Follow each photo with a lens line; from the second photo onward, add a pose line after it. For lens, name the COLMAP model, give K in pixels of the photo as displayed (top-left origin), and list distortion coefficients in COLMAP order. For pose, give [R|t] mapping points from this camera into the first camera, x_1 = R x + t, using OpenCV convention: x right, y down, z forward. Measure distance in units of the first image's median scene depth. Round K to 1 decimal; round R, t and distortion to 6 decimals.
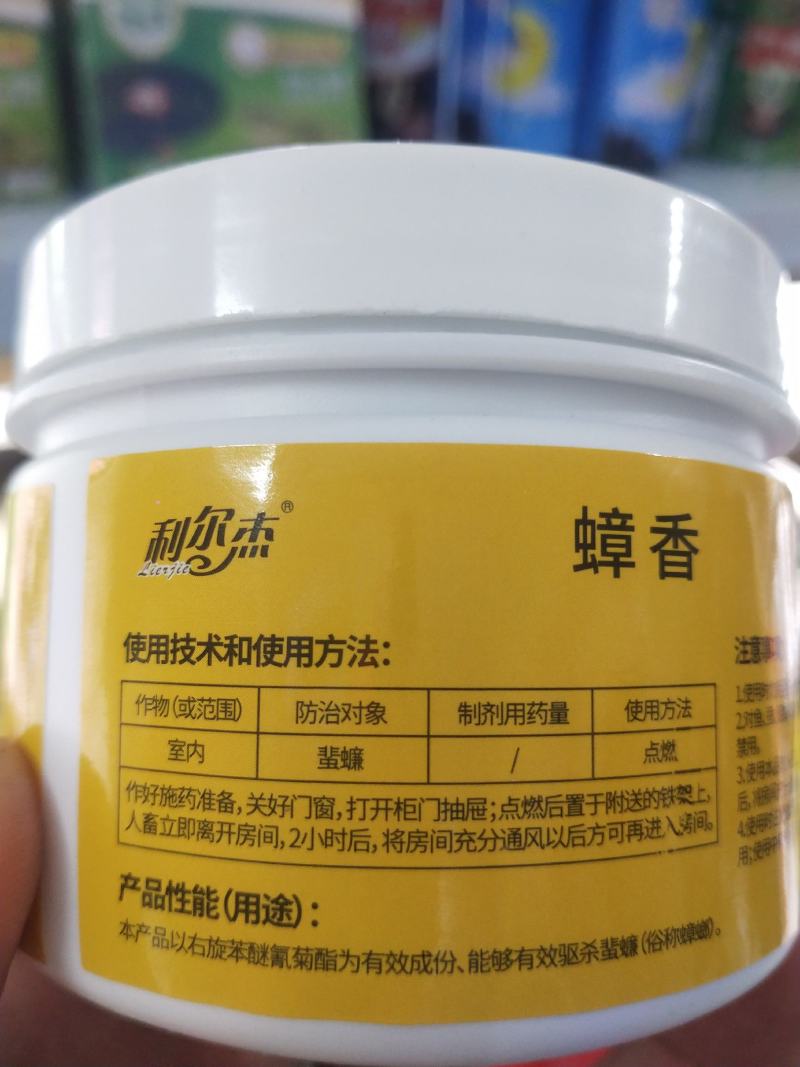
lens RADIAL K [[844.2, 0, 413.0], [0, 844.2, 504.9], [0, 0, 1]] dist [0.068006, -0.117569]
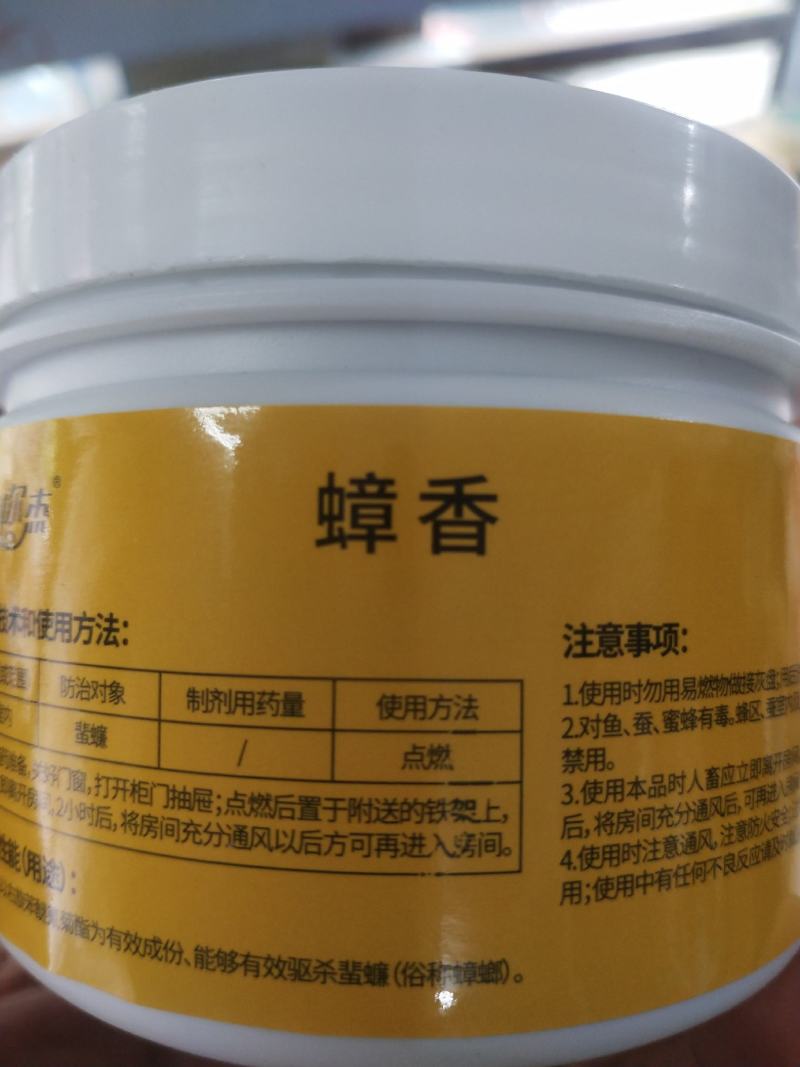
lens RADIAL K [[844.2, 0, 405.1], [0, 844.2, 503.9], [0, 0, 1]] dist [0.068006, -0.117569]
pose [[0.915234, -0.021284, -0.402359, 0.642325], [0.042970, 0.998065, 0.044945, -0.001727], [0.400624, -0.058424, 0.914378, 0.240458]]
